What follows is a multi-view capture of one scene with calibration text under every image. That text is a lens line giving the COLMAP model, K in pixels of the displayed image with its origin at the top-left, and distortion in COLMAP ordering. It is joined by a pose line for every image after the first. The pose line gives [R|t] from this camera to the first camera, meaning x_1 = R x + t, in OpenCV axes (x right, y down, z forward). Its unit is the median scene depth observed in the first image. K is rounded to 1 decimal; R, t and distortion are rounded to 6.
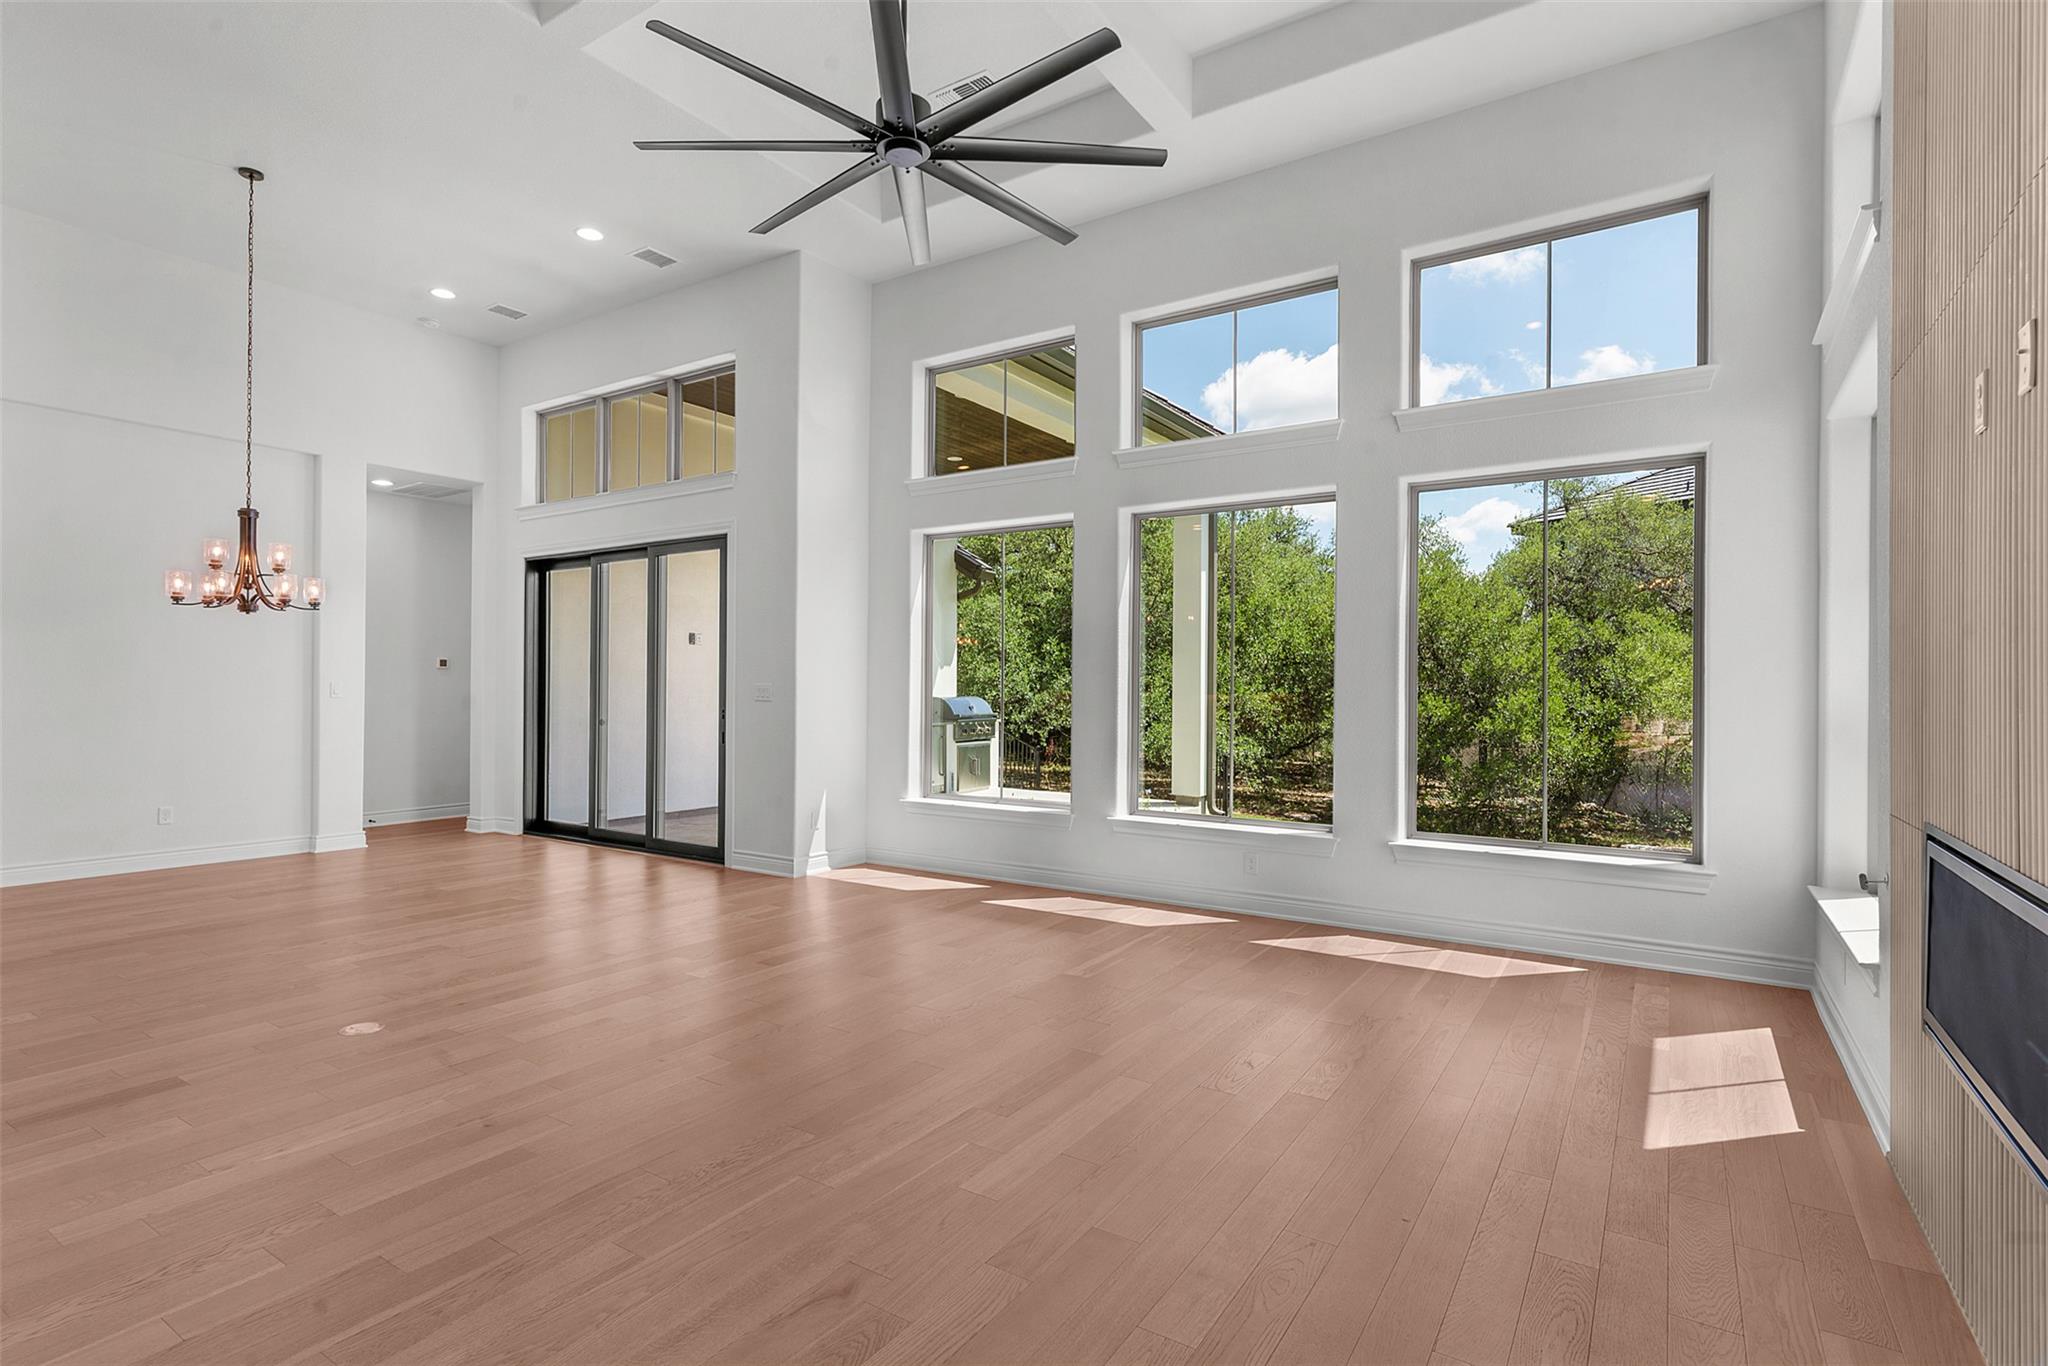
lens RADIAL K [[986.6, 0, 1009.1], [0, 986.6, 684.9], [0, 0, 1]] dist [0.003027, 0.000973]
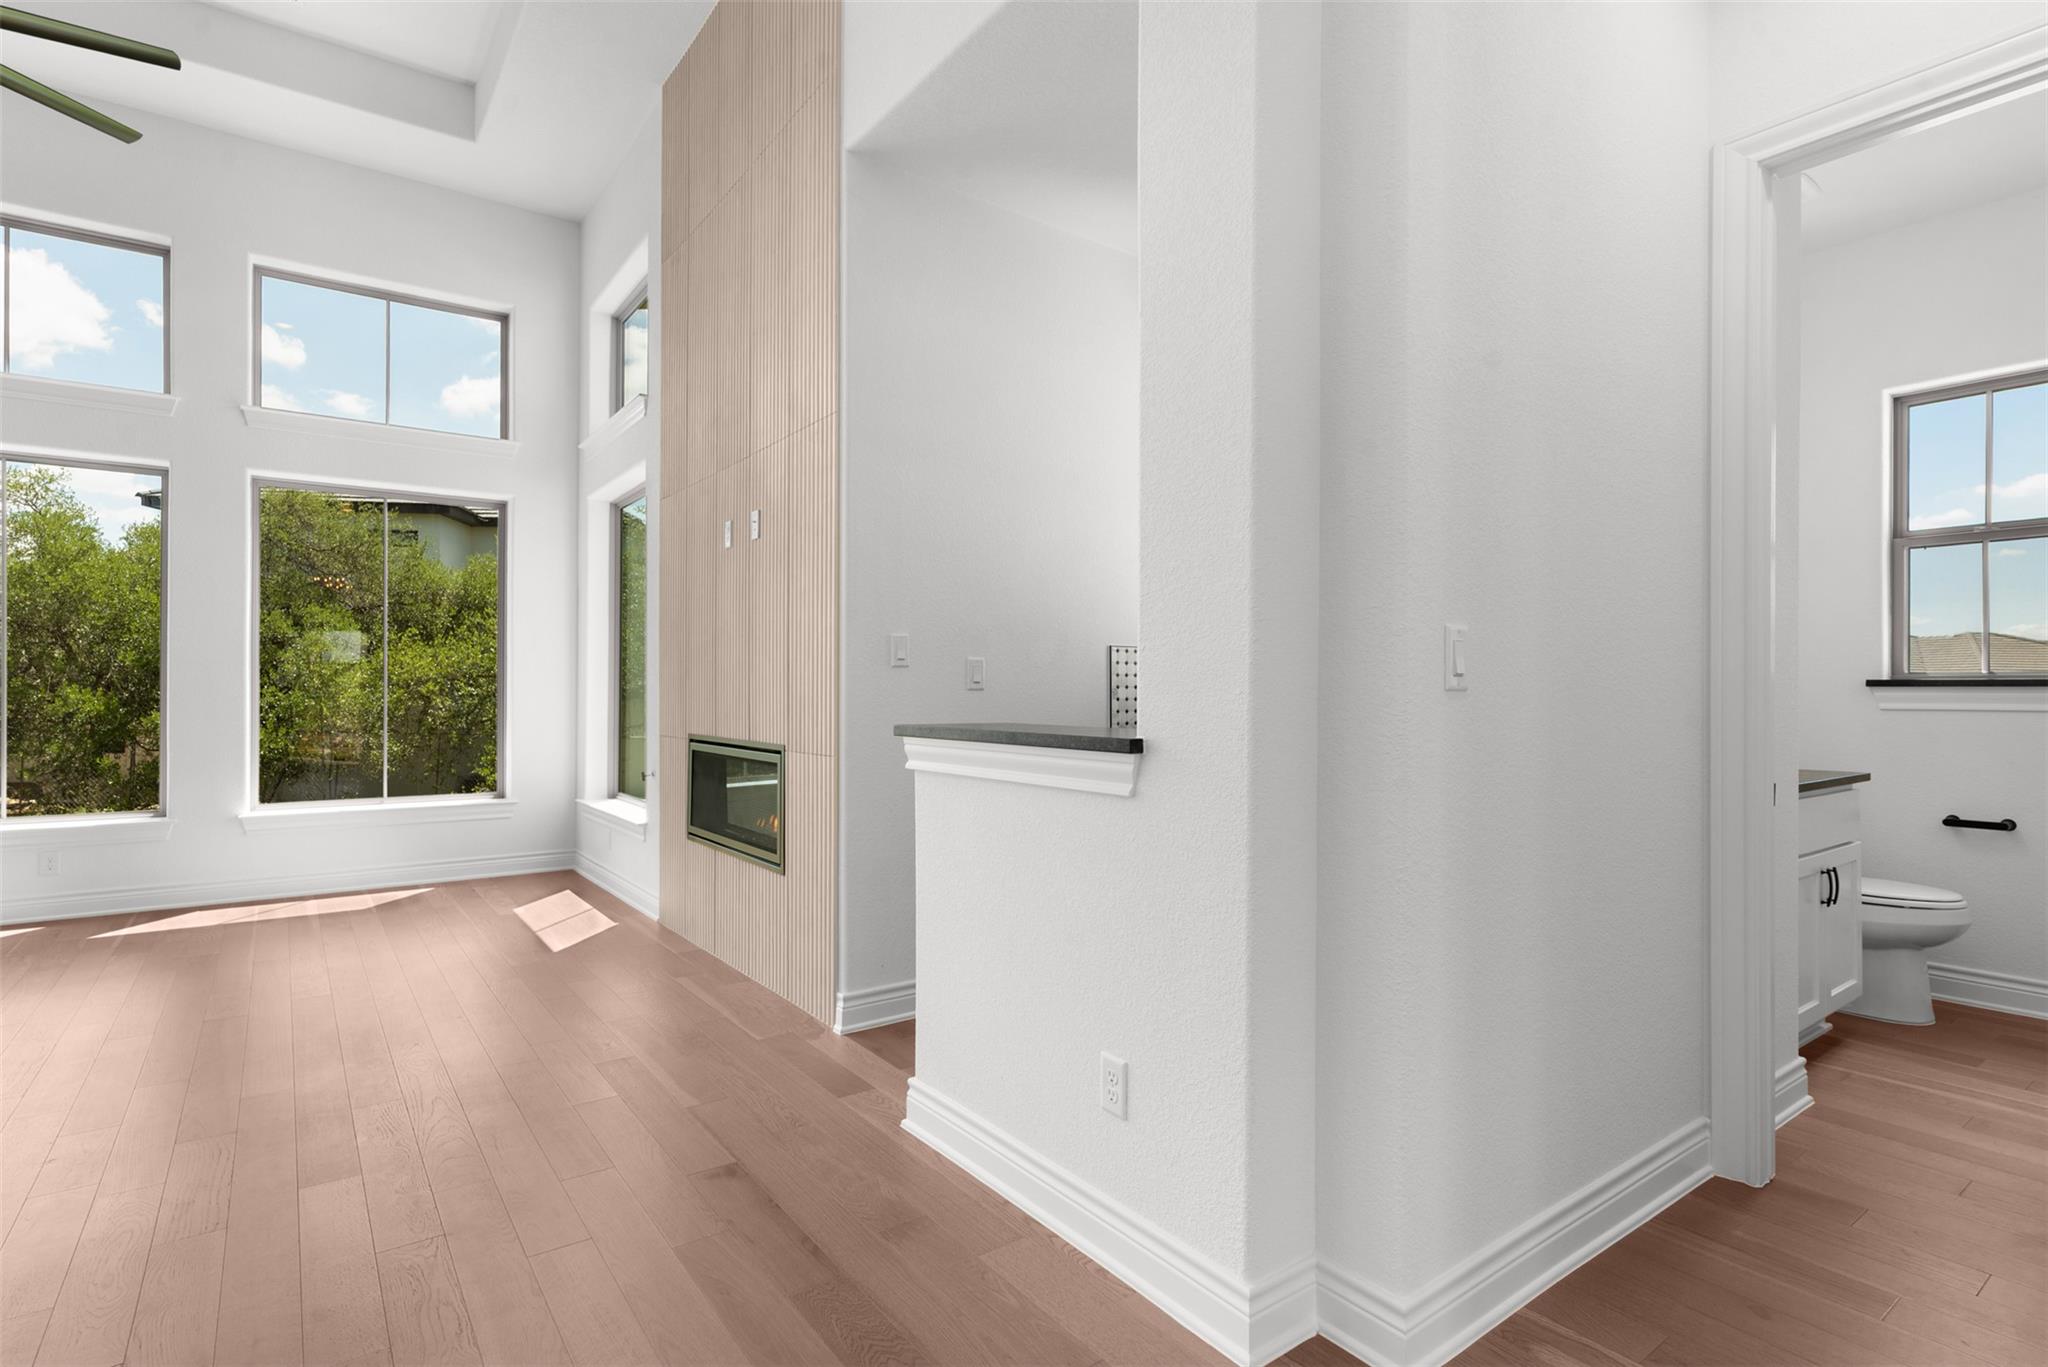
lens RADIAL K [[996.8, 0, 1015.0], [0, 996.8, 687.2], [0, 0, 1]] dist [0.003718, 0.000621]
pose [[0.341414, -0.003007, 0.939908, -0.225196], [-0.001642, 0.999991, 0.003796, 0.012166], [-0.939912, -0.002839, 0.341406, -0.091802]]
